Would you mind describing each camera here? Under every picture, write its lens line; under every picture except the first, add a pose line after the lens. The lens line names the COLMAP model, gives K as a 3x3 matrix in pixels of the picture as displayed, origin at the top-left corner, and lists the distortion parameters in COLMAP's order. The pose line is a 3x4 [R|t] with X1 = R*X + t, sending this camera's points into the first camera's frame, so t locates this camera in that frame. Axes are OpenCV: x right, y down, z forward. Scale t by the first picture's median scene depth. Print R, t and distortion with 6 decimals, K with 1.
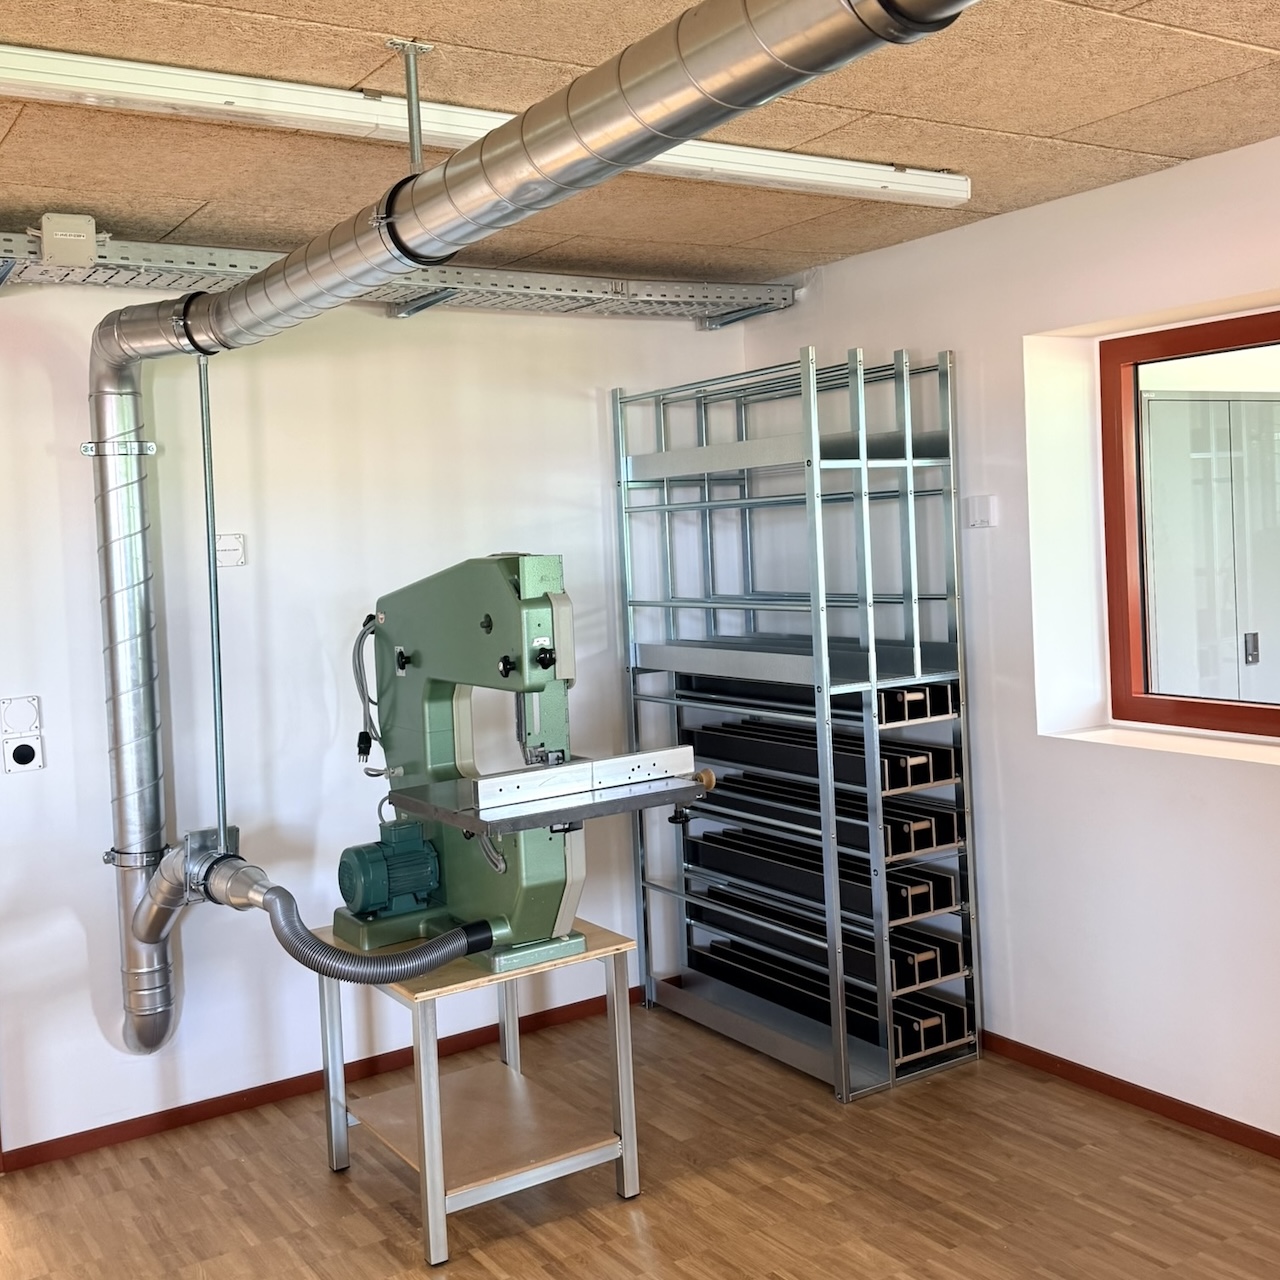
lens RADIAL K [[1418.9, 0, 639.0], [0, 1418.9, 622.7], [0, 0, 1]] dist [0.004062, -0.023447]
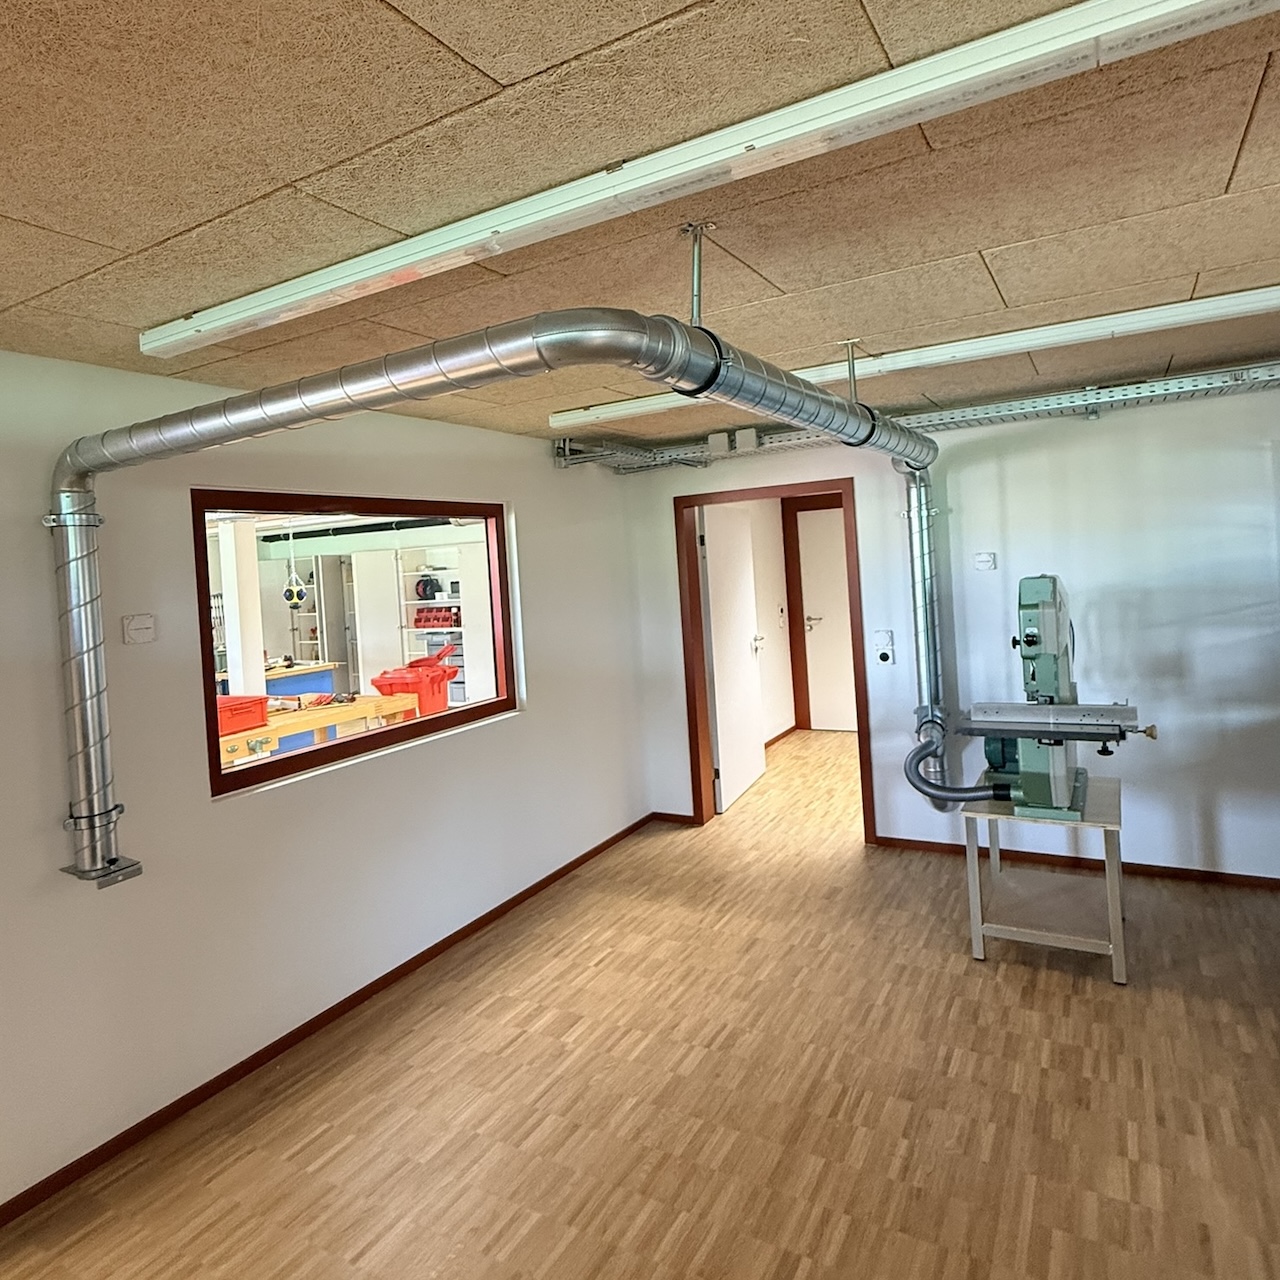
lens RADIAL K [[800.2, 0, 640.0], [0, 800.2, 640.0], [0, 0, 1]] dist [-0.003882, -0.001031]
pose [[0.484113, 0.111222, -0.867908, 0.471447], [-0.020037, 0.993038, 0.116080, -0.067959], [0.874776, -0.038806, 0.482971, 0.121223]]
